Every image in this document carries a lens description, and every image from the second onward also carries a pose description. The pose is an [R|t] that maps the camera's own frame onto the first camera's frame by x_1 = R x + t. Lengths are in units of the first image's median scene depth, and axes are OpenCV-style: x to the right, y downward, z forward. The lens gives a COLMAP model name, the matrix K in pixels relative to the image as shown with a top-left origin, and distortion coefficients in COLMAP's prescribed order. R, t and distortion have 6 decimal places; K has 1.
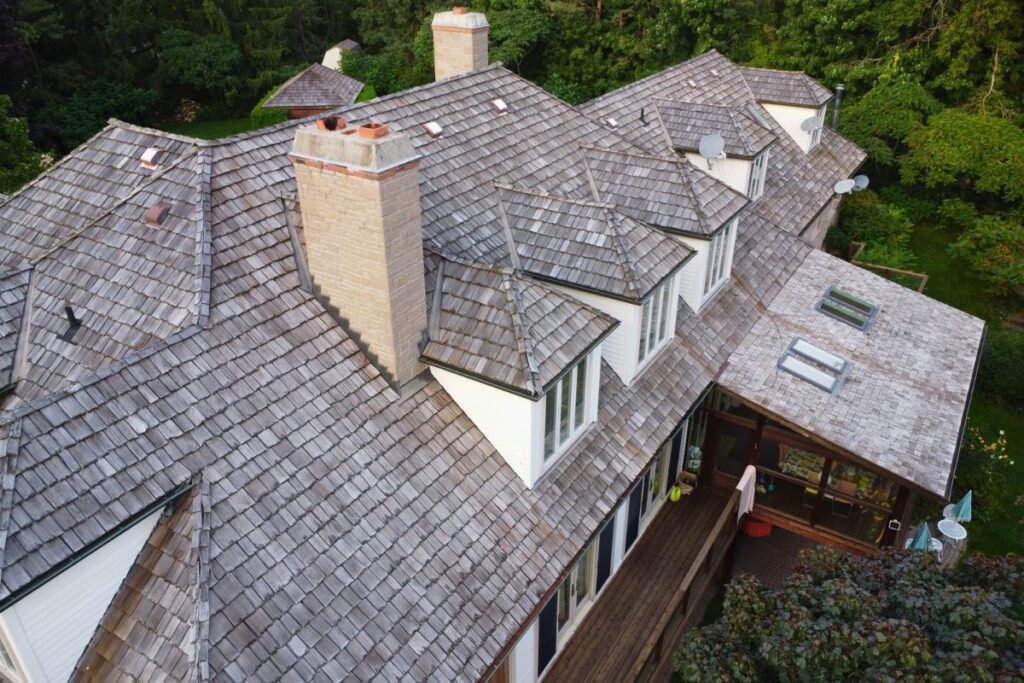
lens RADIAL K [[770.5, 0, 512.0], [0, 770.5, 341.5], [0, 0, 1]] dist [0.030283, -0.000229]
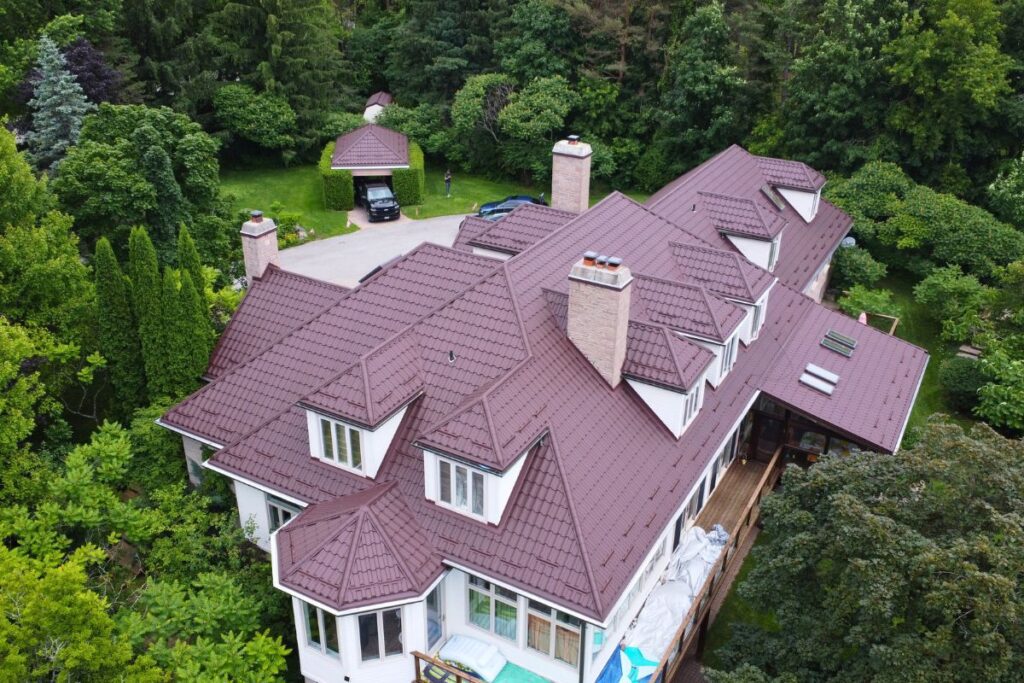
lens RADIAL K [[905.7, 0, 504.2], [0, 905.7, 343.6], [0, 0, 1]] dist [0.008322, -0.003847]
pose [[0.998789, -0.014191, 0.047102, -0.371932], [0.015528, 0.999483, -0.028149, -0.001824], [-0.046678, 0.028846, 0.998493, -0.906808]]
